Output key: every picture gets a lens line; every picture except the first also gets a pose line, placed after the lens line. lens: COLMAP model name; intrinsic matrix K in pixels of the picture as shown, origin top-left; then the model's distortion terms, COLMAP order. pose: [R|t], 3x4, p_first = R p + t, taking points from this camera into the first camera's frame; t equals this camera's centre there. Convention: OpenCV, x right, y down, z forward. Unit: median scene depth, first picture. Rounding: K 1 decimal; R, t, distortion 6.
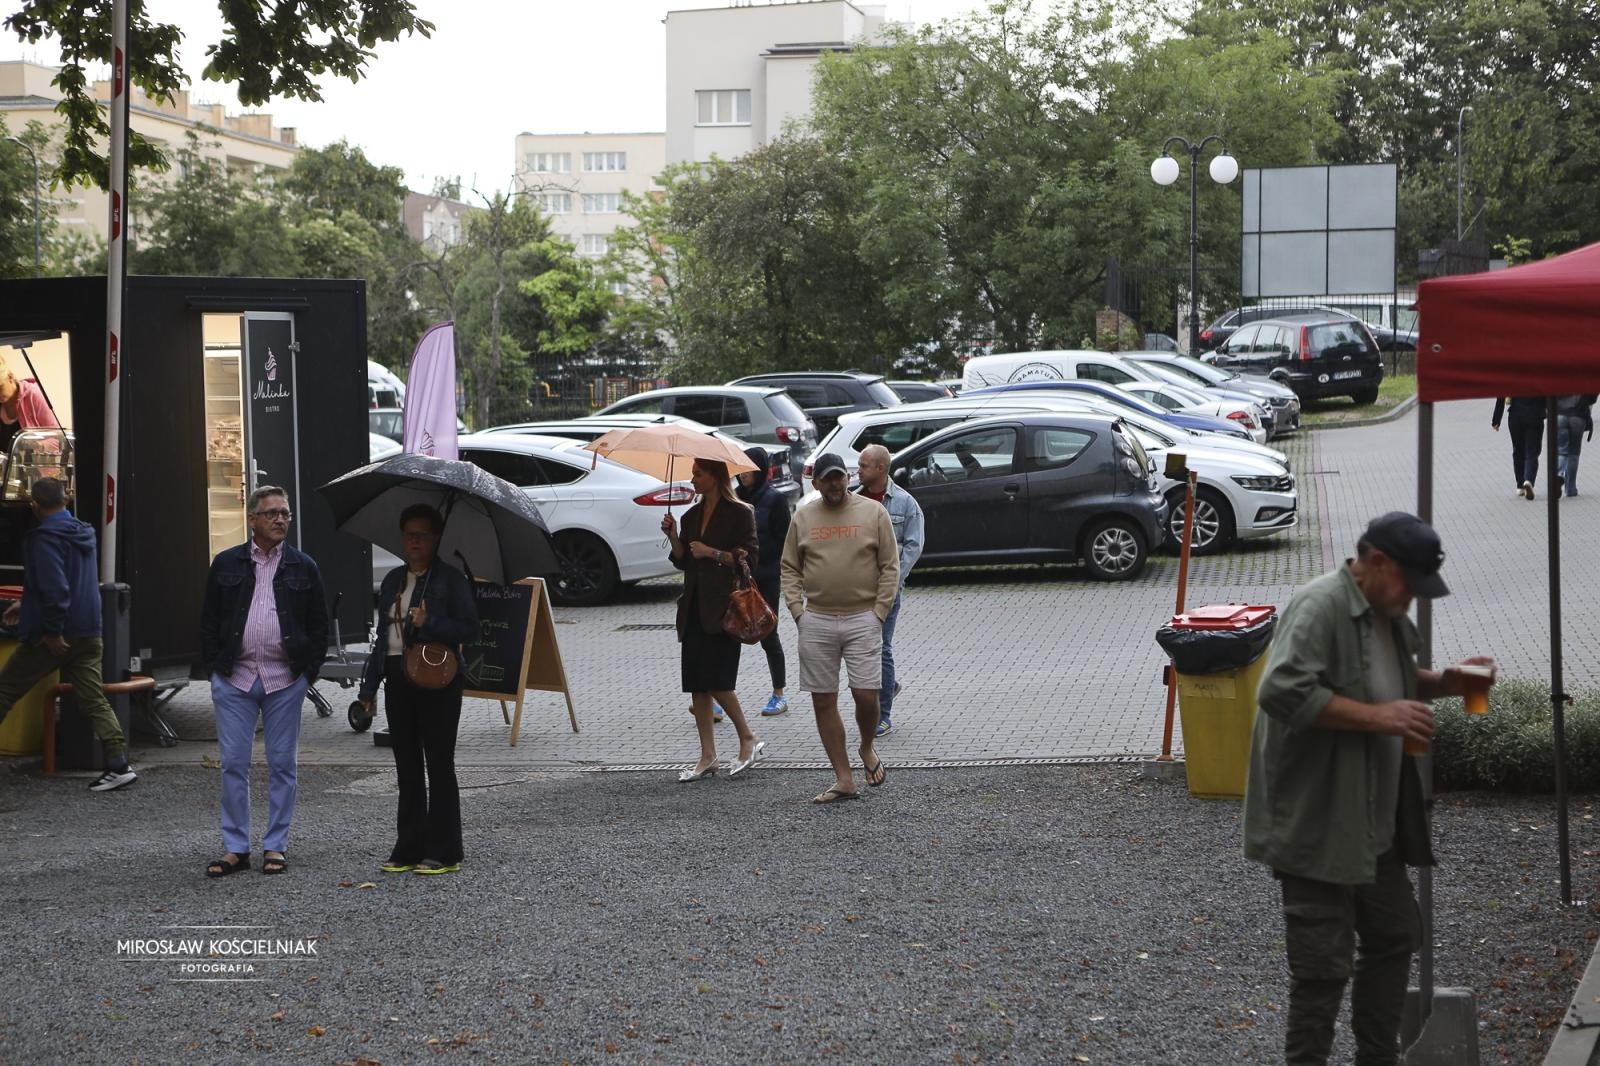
lens RADIAL K [[2806.6, 0, 841.8], [0, 2806.6, 558.8], [0, 0, 1]] dist [0.095255, 0.197152]
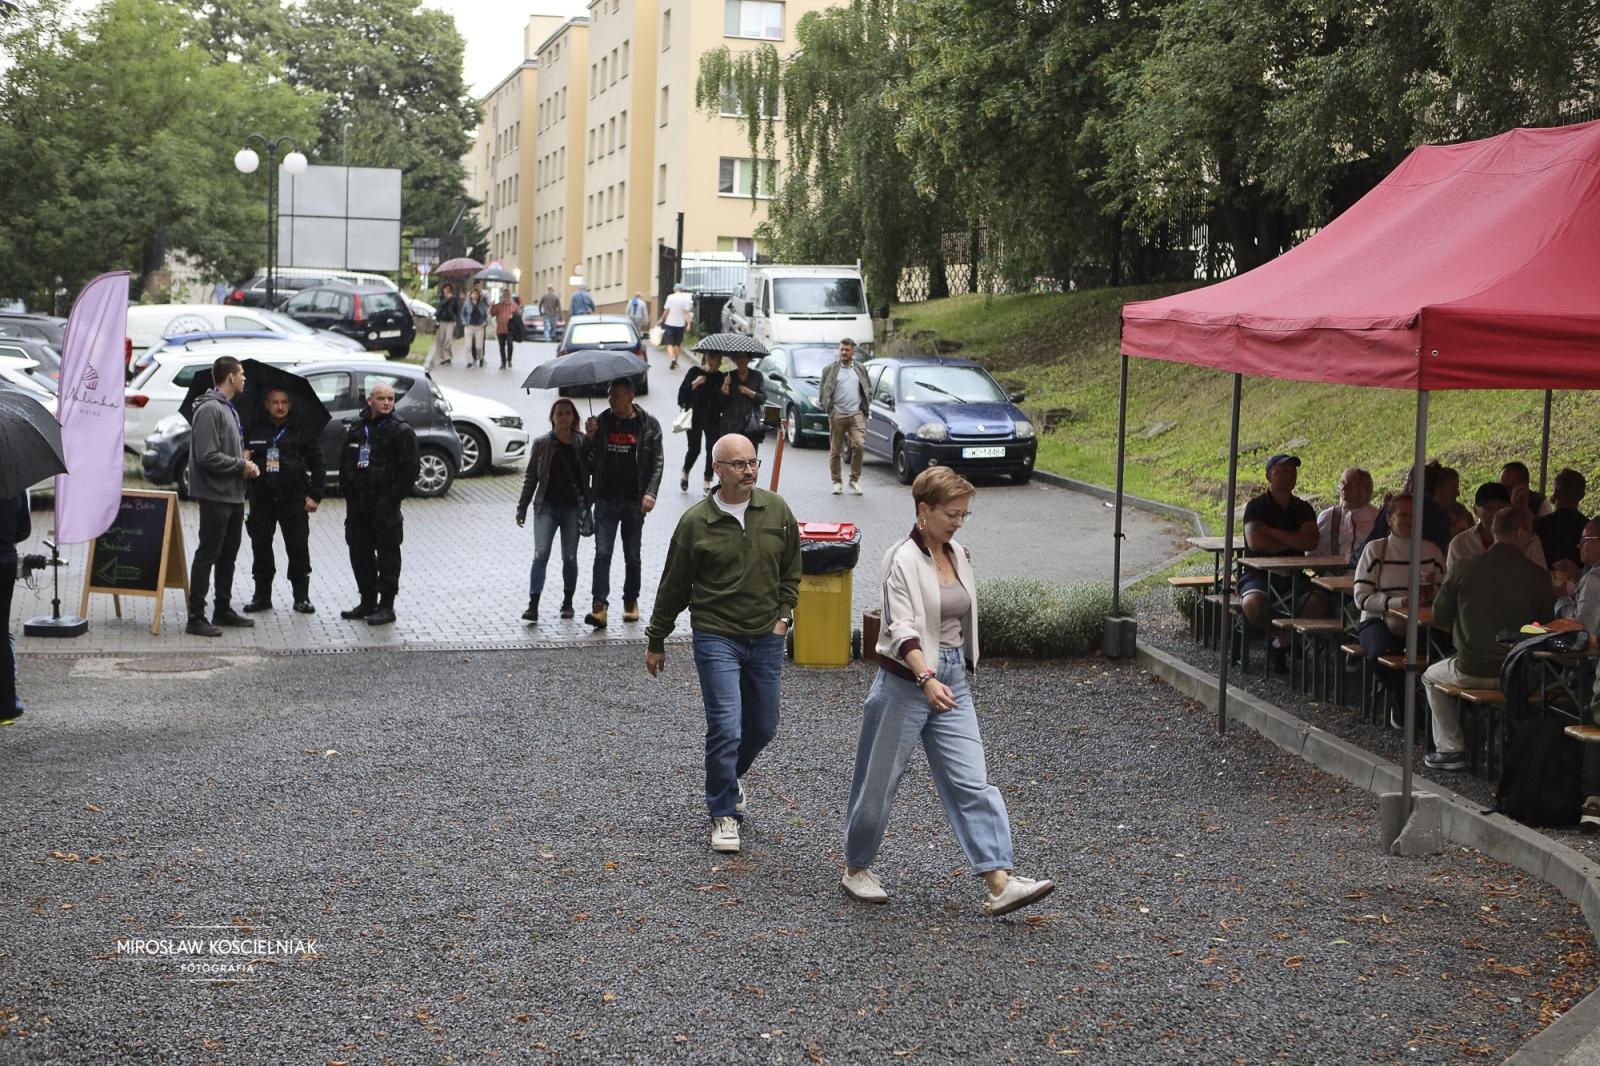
lens RADIAL K [[2225.4, 0, 800.0], [0, 2225.4, 533.0], [0, 0, 1]] dist [0.002930, 0.028452]
pose [[0.904530, 0.006146, 0.426367, -0.078946], [-0.016578, 0.999647, 0.020759, 0.000096], [-0.426089, -0.025846, 0.904312, 0.015082]]
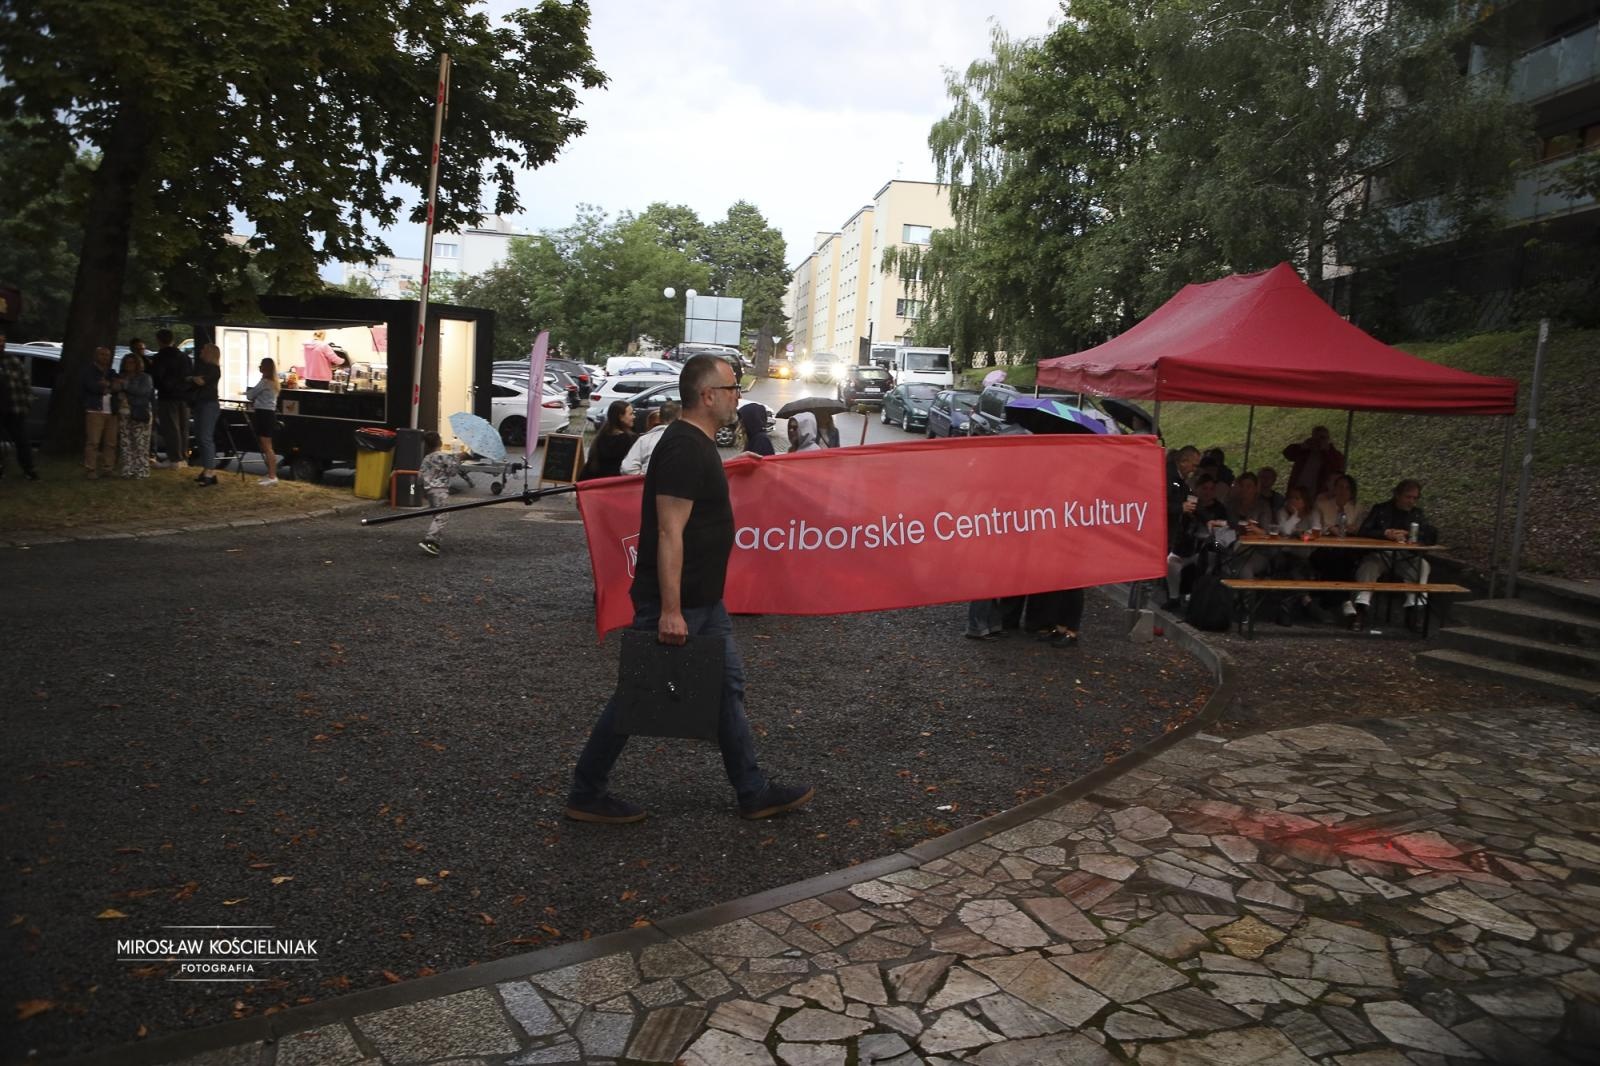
lens RADIAL K [[1026.5, 0, 800.0], [0, 1026.5, 533.0], [0, 0, 1]] dist [-0.100247, 0.001168]
pose [[0.950445, 0.030405, 0.309404, -0.059403], [-0.058746, 0.994842, 0.082695, 0.001828], [-0.305294, -0.096773, 0.947328, 0.022796]]
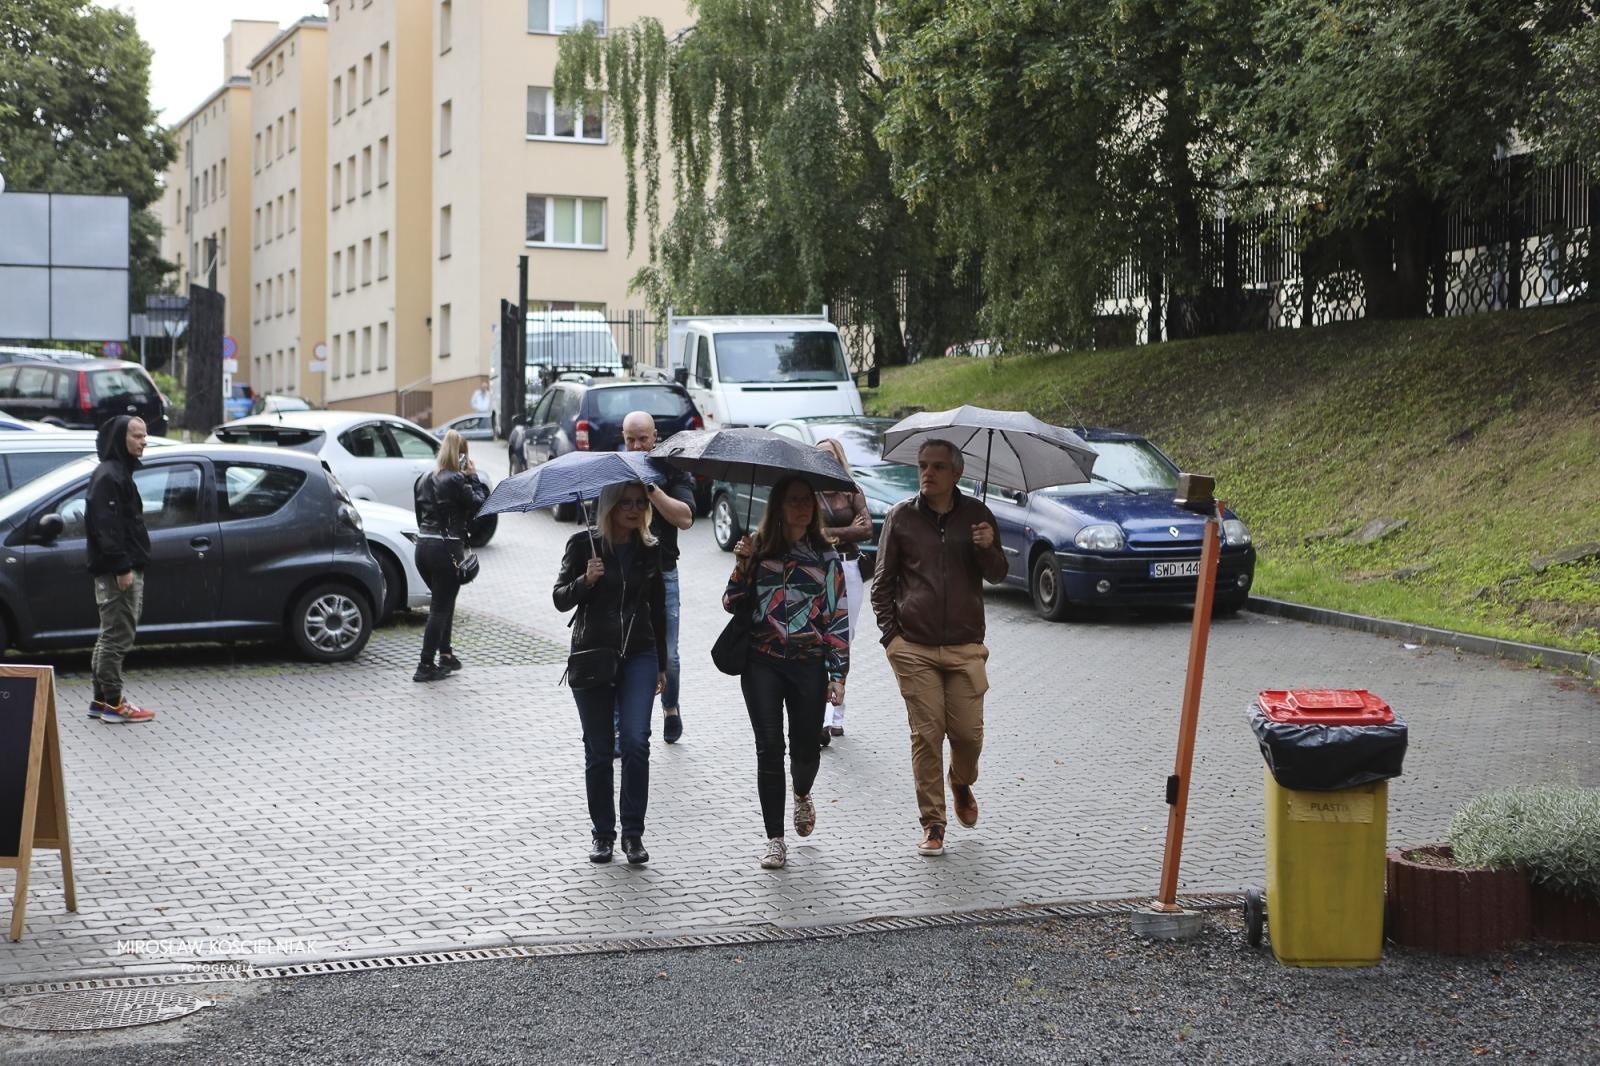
lens RADIAL K [[2890.7, 0, 800.0], [0, 2890.7, 533.0], [0, 0, 1]] dist [0.198834, -0.216388]
pose [[0.872443, 0.008722, 0.488638, -0.081296], [0.009349, 0.999360, -0.034530, 0.000483], [-0.488627, 0.034694, 0.871803, 0.107574]]
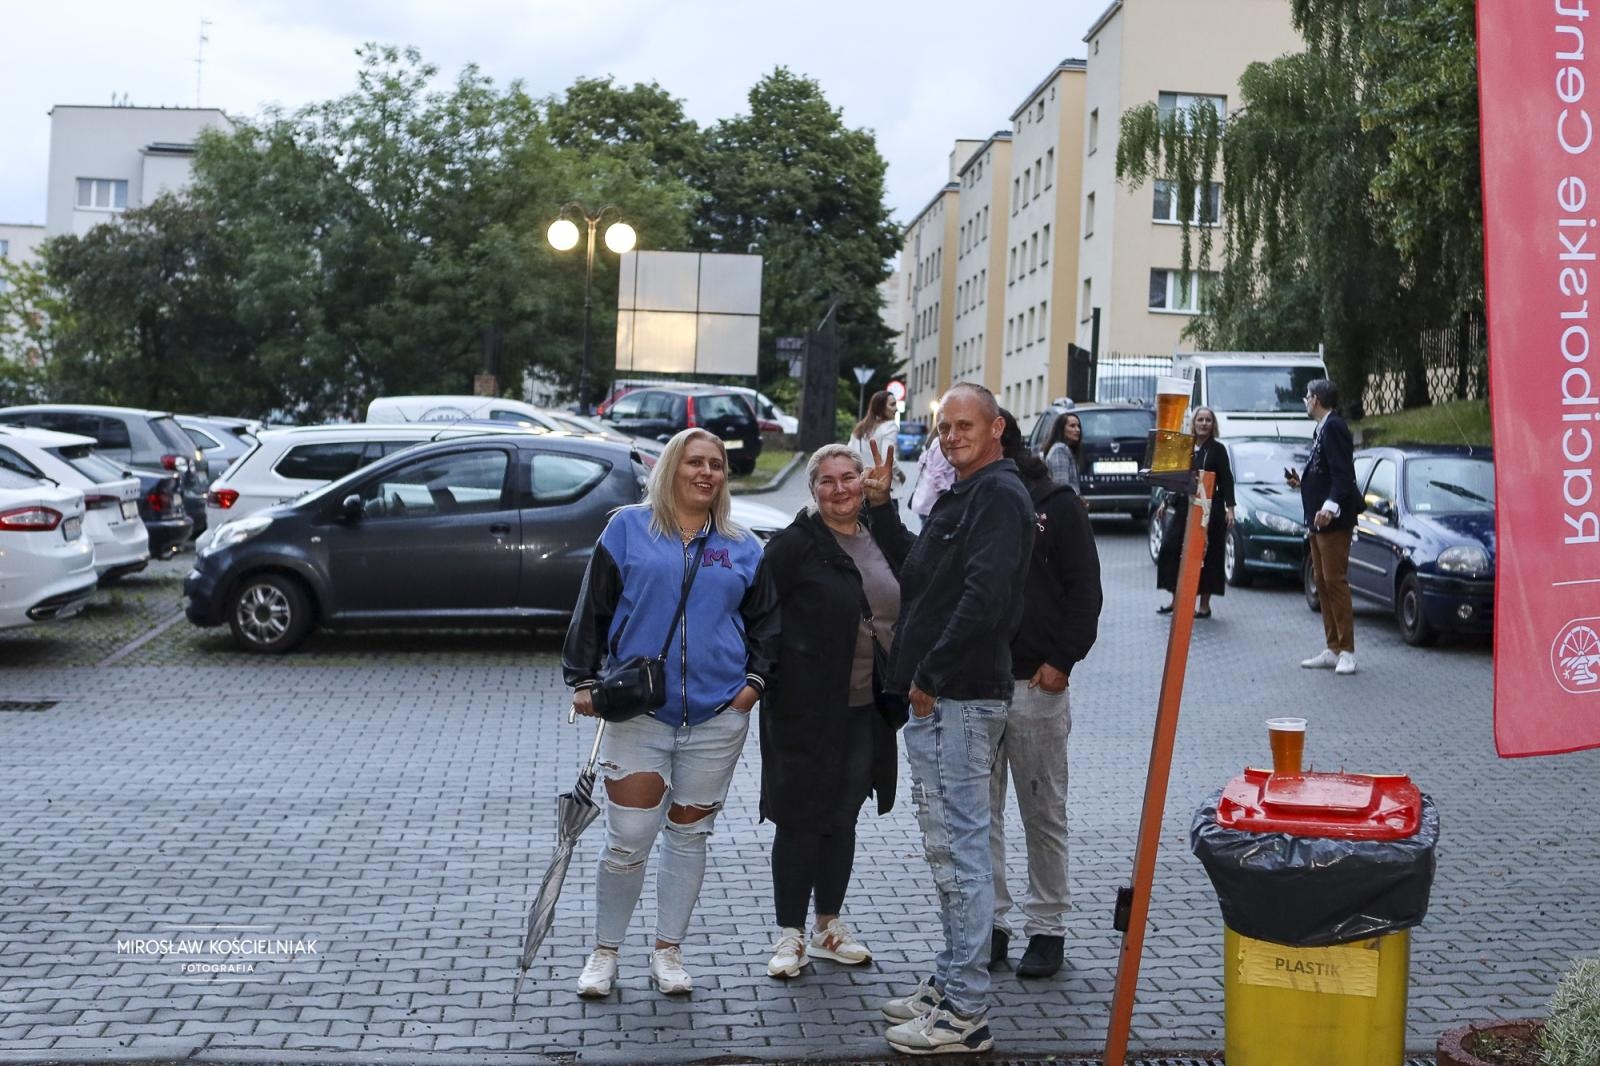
lens RADIAL K [[2341.8, 0, 837.8], [0, 2341.8, 507.3], [0, 0, 1]] dist [-0.016845, 0.075363]
pose [[0.962962, 0.046263, 0.265638, -0.009038], [-0.033996, 0.998140, -0.050595, -0.000911], [-0.267485, 0.039691, 0.962744, 0.164693]]
